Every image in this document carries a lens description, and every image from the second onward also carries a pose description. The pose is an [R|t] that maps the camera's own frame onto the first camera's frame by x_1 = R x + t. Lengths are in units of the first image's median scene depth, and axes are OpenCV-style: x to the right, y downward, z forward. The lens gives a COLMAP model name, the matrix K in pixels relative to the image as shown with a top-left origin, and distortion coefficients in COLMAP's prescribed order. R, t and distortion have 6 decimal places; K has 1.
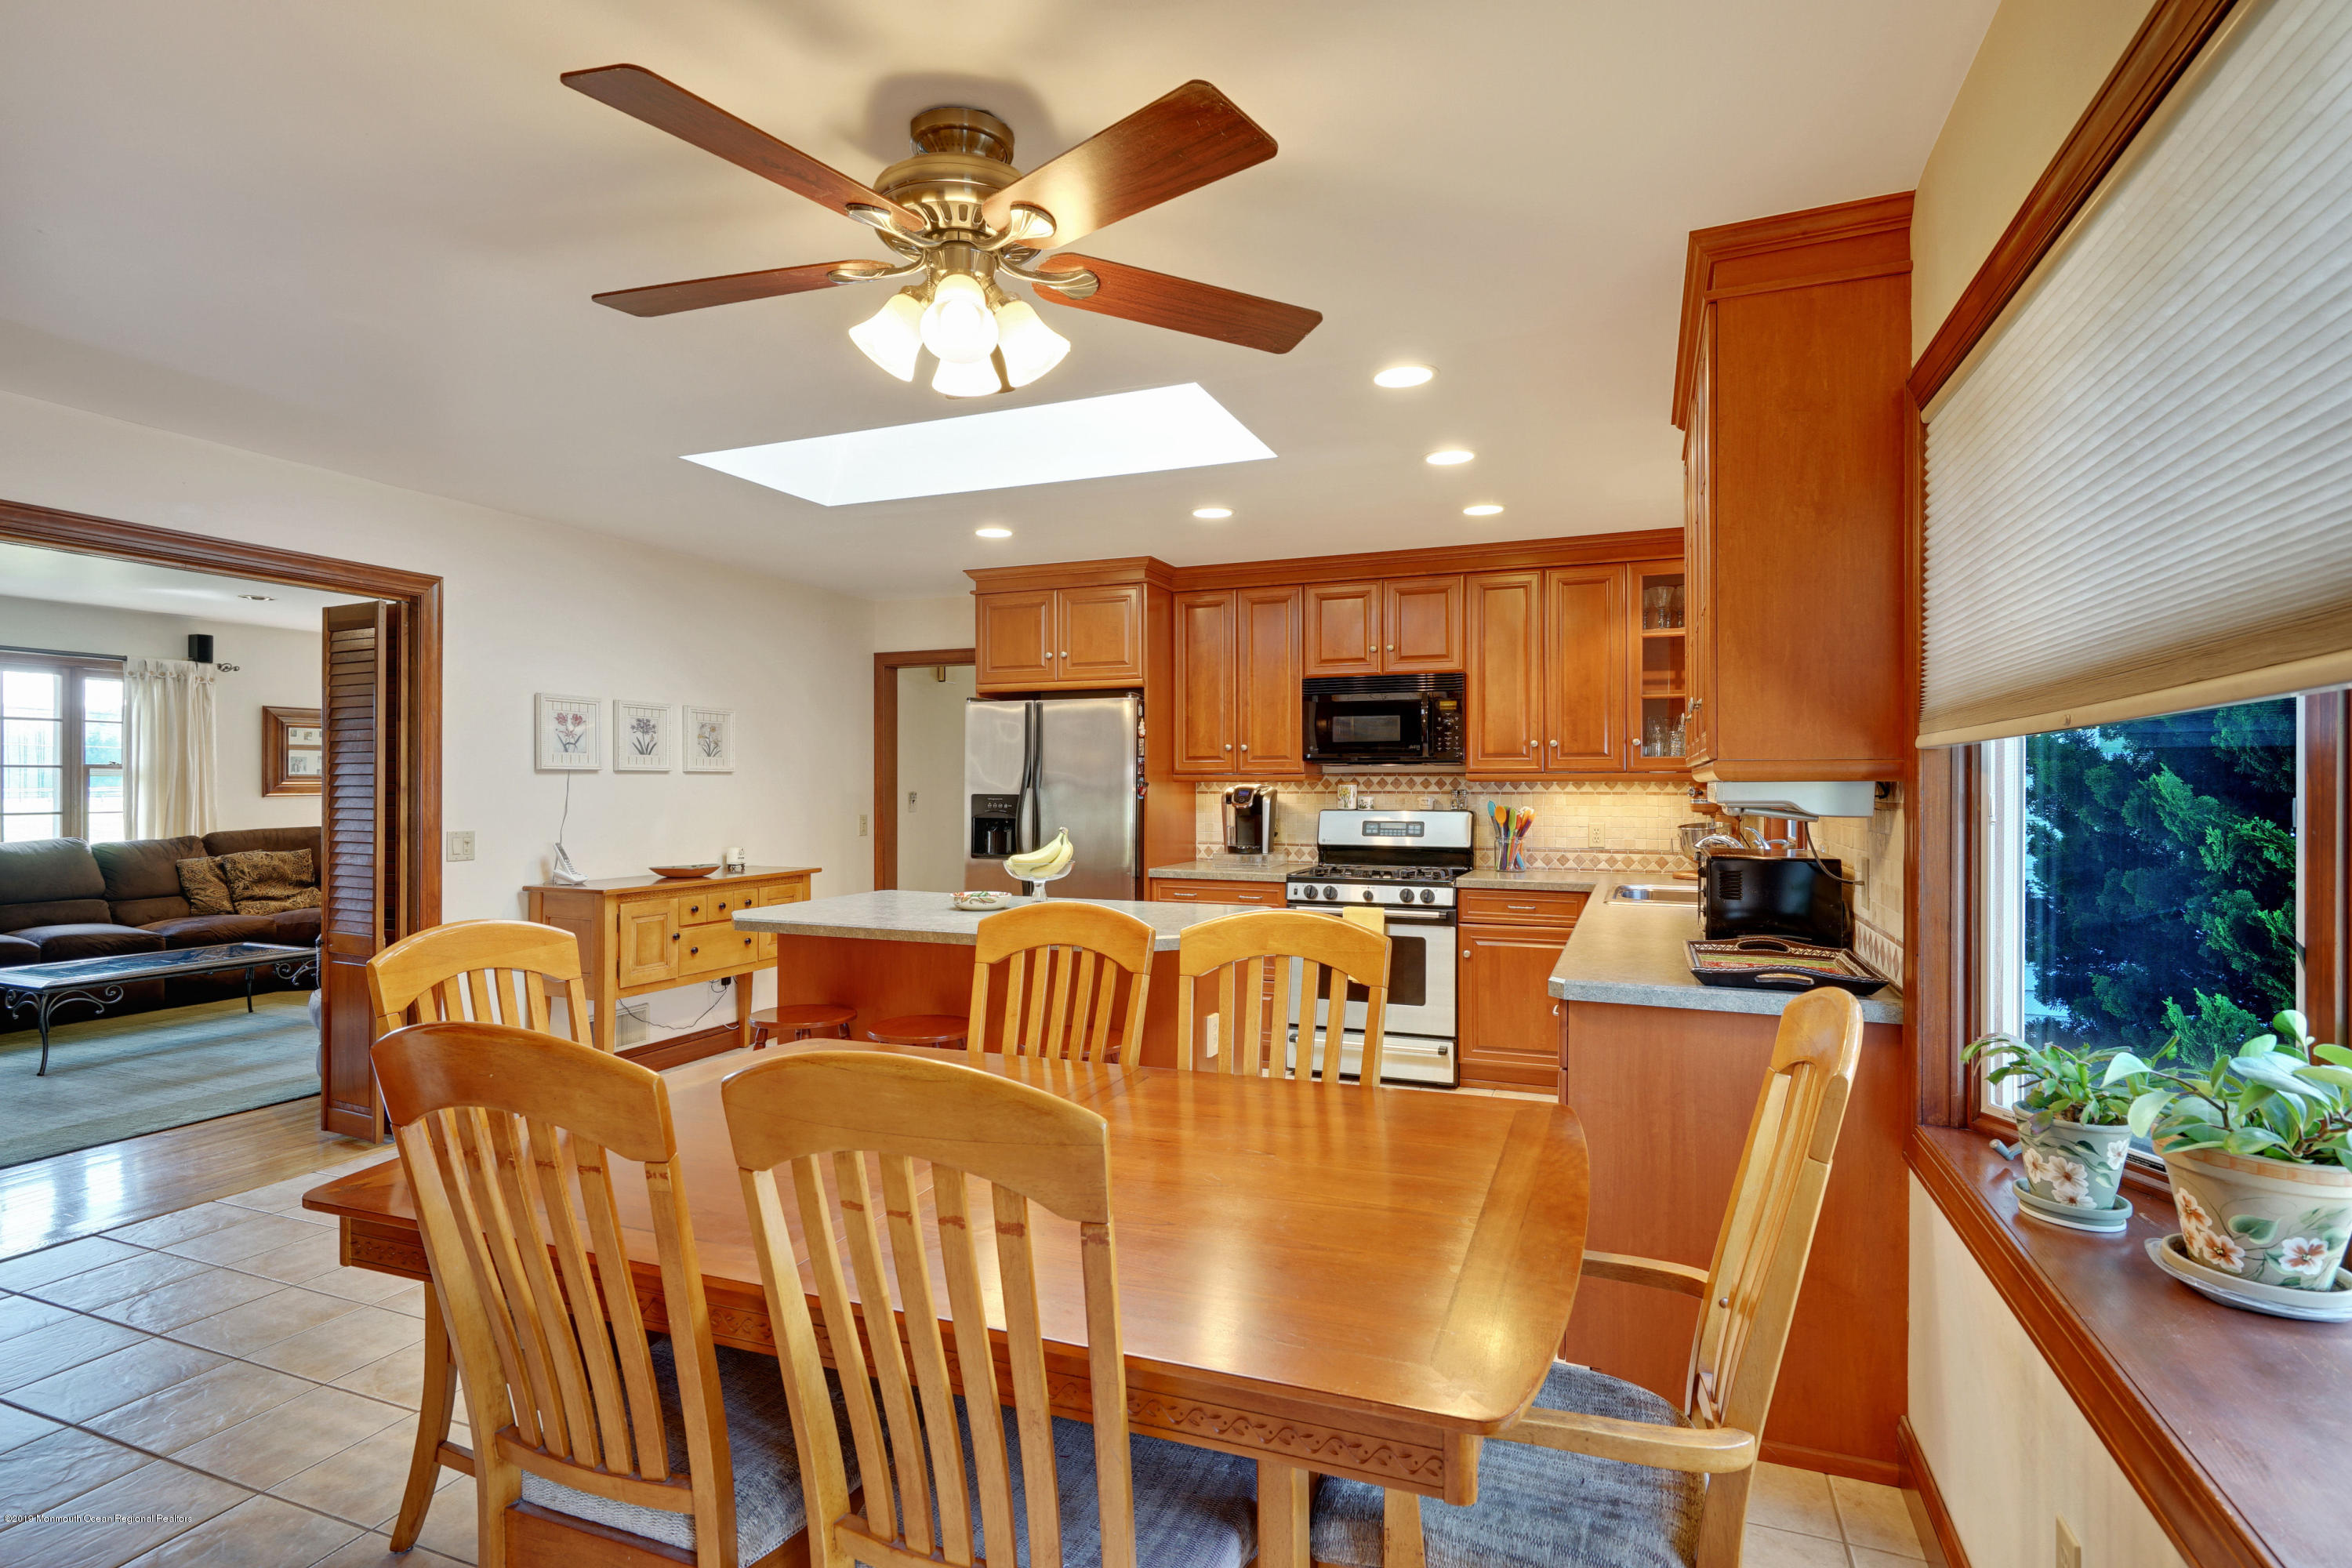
lens RADIAL K [[1127.8, 0, 1180.5], [0, 1127.8, 790.3], [0, 0, 1]] dist [-0.005906, 0.000865]
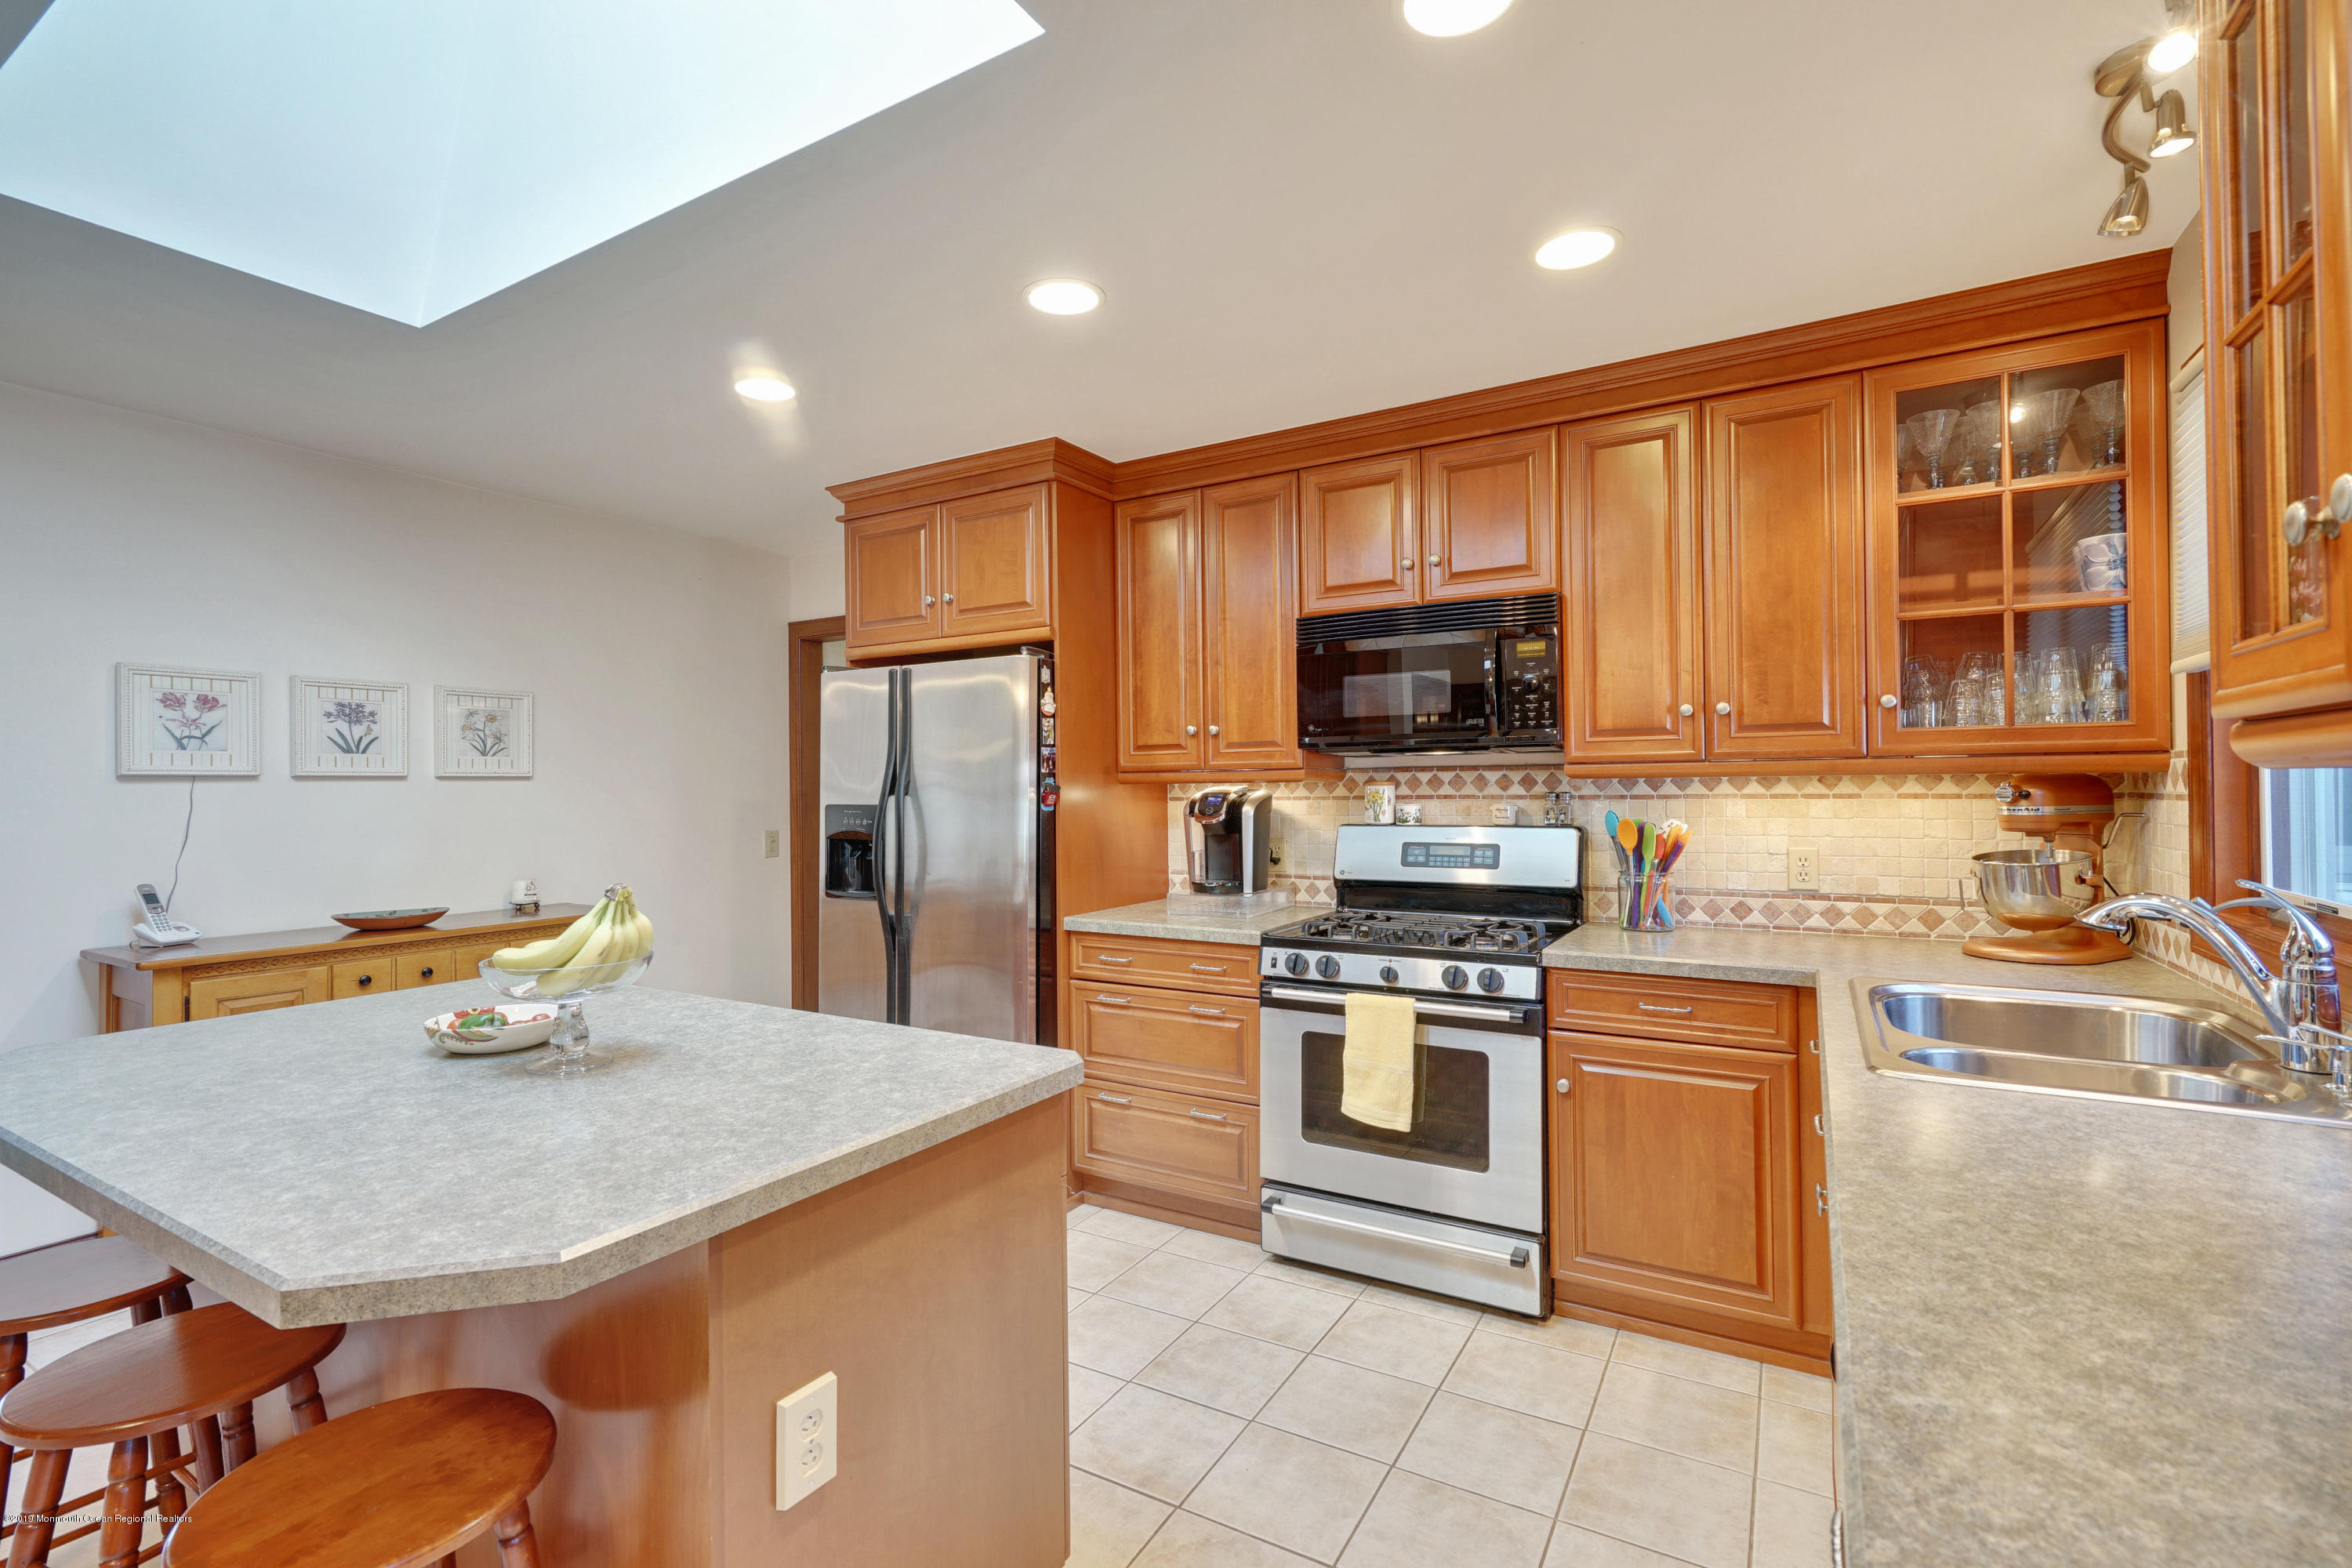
lens RADIAL K [[1068.3, 0, 1169.5], [0, 1068.3, 784.6], [0, 0, 1]] dist [-0.004605, 0.002115]
pose [[0.988212, -0.010244, -0.152749, 0.132922], [0.009254, 0.999931, -0.007190, -0.002443], [0.152813, 0.005692, 0.988239, 0.412287]]
